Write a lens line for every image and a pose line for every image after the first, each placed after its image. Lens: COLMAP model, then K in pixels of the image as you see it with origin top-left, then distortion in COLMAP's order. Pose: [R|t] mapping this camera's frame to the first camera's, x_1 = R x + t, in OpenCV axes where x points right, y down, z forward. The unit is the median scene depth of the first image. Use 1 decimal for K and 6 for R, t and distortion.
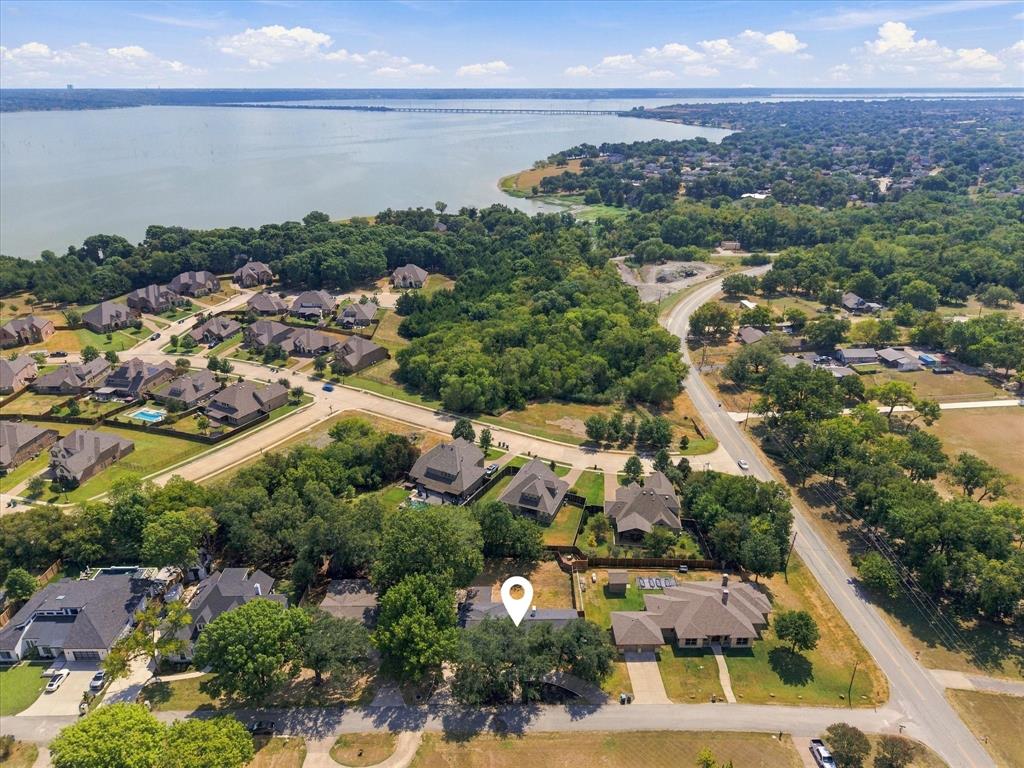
lens RADIAL K [[673.4, 0, 512.0], [0, 673.4, 384.0], [0, 0, 1]] dist [0.046943, -0.053619]
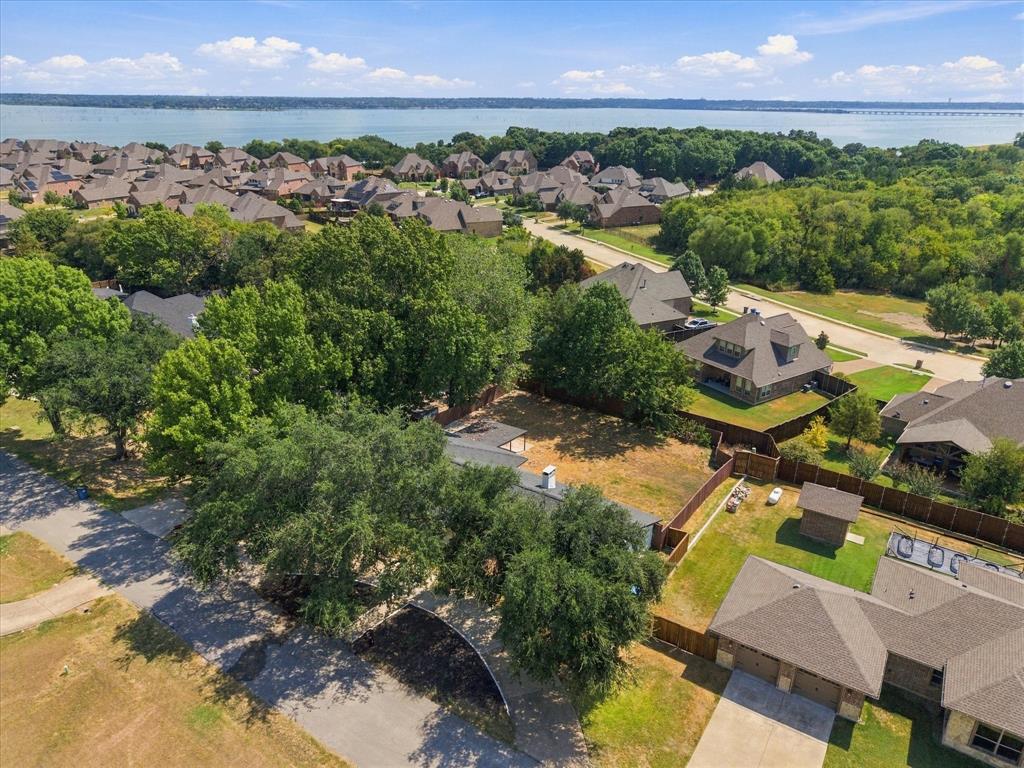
lens RADIAL K [[673.4, 0, 512.0], [0, 673.4, 384.0], [0, 0, 1]] dist [0.046943, -0.053619]
pose [[0.826915, 0.221618, -0.516815, 0.211578], [-0.226666, 0.972456, 0.054333, 0.269387], [0.514621, 0.072215, 0.854371, 0.657055]]
